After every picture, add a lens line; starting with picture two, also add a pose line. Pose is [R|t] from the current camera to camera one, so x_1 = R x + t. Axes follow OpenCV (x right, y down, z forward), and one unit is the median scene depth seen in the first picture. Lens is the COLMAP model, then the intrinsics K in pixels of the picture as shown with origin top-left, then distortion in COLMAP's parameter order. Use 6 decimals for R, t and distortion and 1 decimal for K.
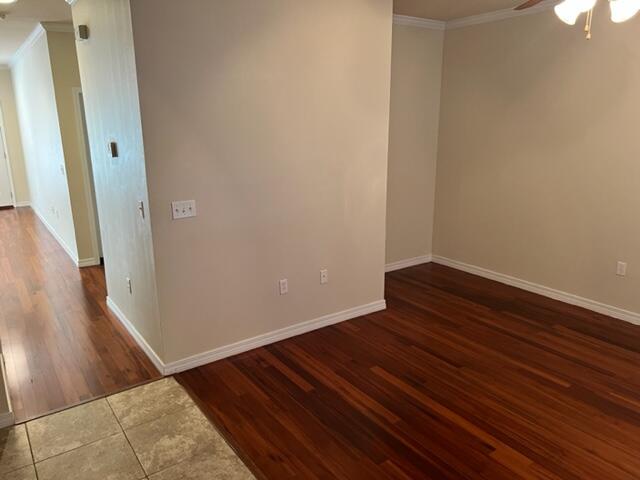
lens RADIAL K [[480.1, 0, 320.0], [0, 480.1, 240.0], [0, 0, 1]] dist [0.046323, -0.052671]
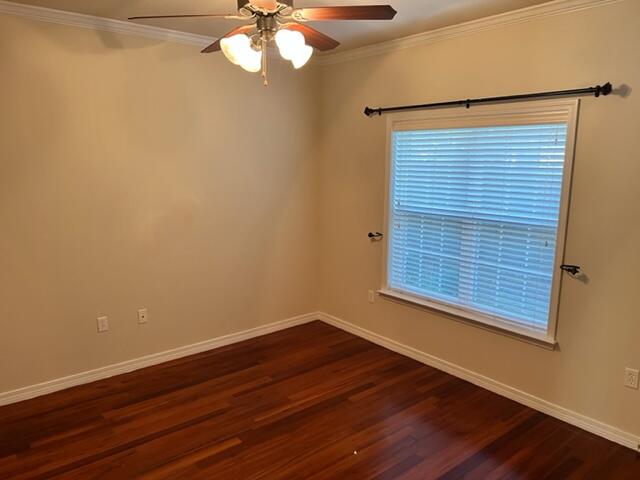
lens RADIAL K [[480.1, 0, 320.0], [0, 480.1, 240.0], [0, 0, 1]] dist [0.046323, -0.052671]
pose [[-0.071463, -0.165061, 0.983691, -0.279275], [0.241329, 0.954050, 0.177619, -0.155664], [-0.967808, 0.250087, -0.028345, 0.592105]]
